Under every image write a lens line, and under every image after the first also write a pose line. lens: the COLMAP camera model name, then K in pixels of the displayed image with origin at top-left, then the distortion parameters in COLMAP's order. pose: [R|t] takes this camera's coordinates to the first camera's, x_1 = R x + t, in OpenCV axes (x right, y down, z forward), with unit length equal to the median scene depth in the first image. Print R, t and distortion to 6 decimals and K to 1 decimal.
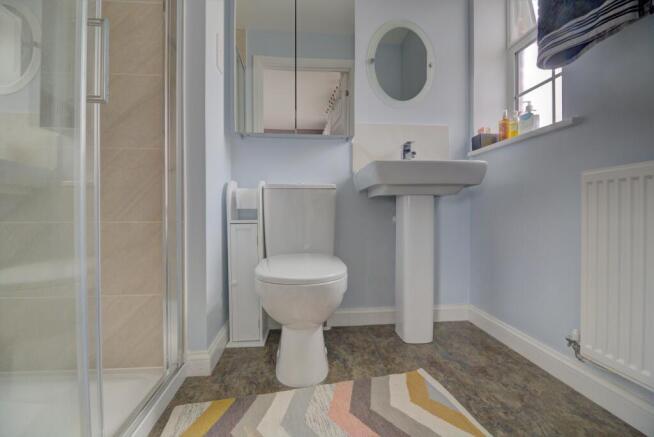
lens RADIAL K [[304.2, 0, 329.8], [0, 304.2, 216.1], [0, 0, 1]] dist [-0.017621, -0.001332]
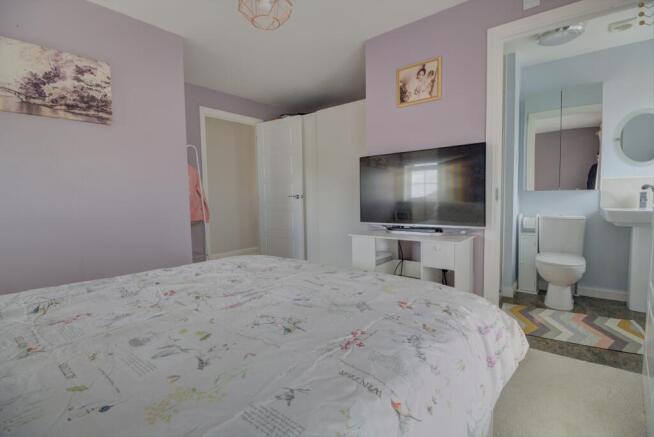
lens RADIAL K [[304.2, 0, 332.3], [0, 304.2, 215.1], [0, 0, 1]] dist [-0.017621, -0.001332]
pose [[0.723730, 0.033122, -0.689288, 0.179237], [0.000391, 0.998828, 0.048407, -0.224357], [0.690083, -0.035303, 0.722869, -1.480694]]
